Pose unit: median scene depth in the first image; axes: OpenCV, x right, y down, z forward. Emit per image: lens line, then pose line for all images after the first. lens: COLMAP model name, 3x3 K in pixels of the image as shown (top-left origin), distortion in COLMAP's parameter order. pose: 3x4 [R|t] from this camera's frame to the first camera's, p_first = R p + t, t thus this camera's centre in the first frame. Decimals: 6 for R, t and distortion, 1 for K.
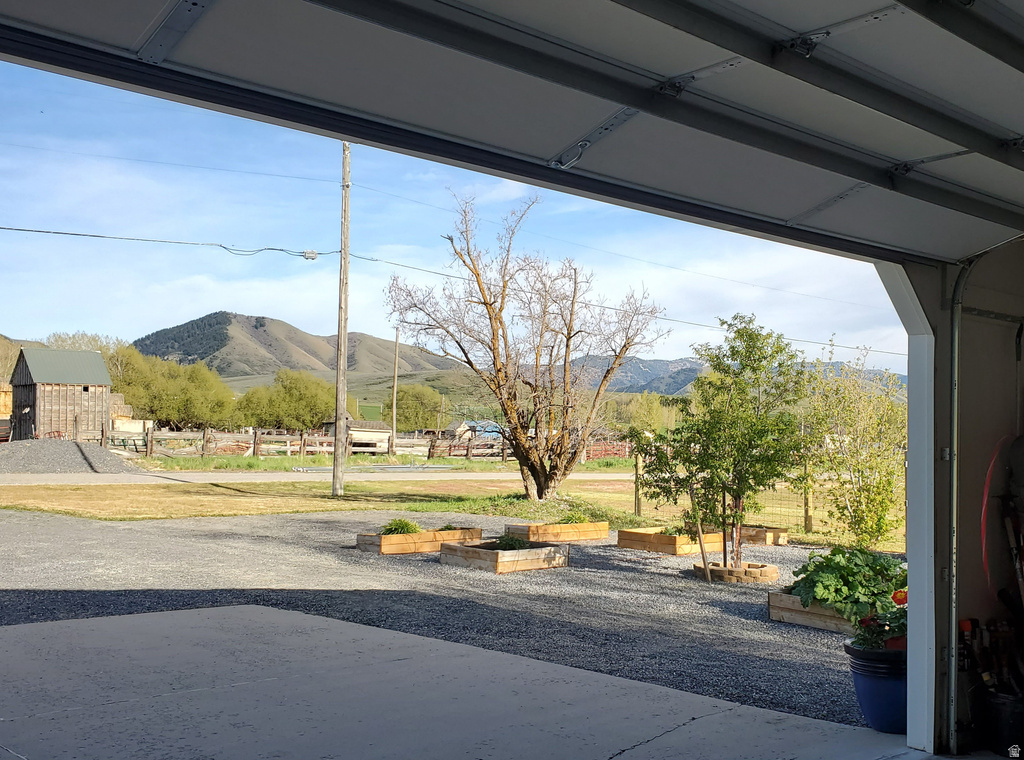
lens RADIAL K [[1288.9, 0, 512.0], [0, 1288.9, 380.0], [0, 0, 1]] dist [-0.015915, -0.012122]
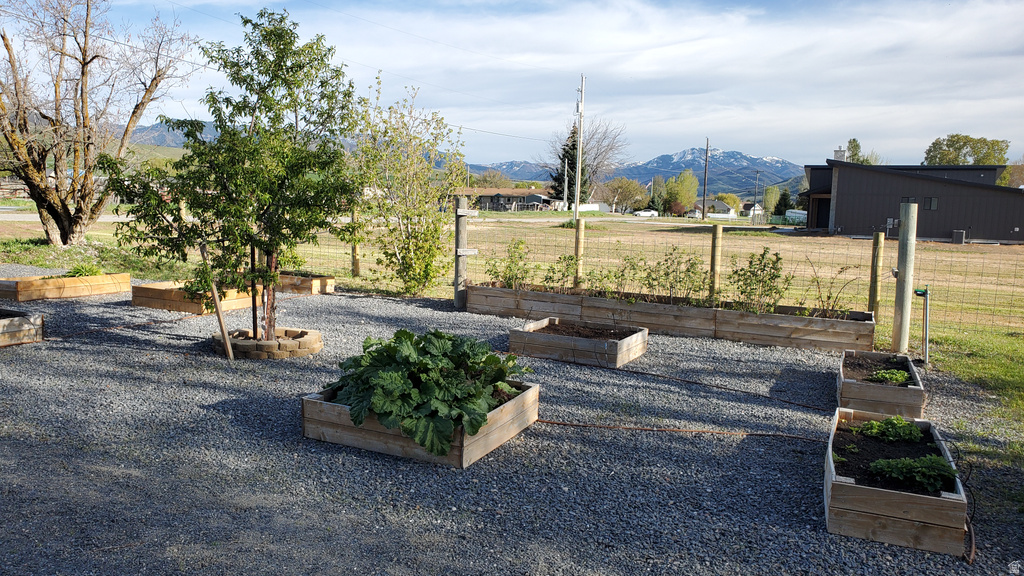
lens RADIAL K [[782.6, 0, 512.0], [0, 782.6, 288.0], [0, 0, 1]] dist [0.088628, -0.092695]
pose [[0.910157, -0.033171, 0.412933, 0.108450], [-0.034858, 0.987122, 0.156126, 0.031914], [-0.412794, -0.156494, 0.897279, 0.492797]]
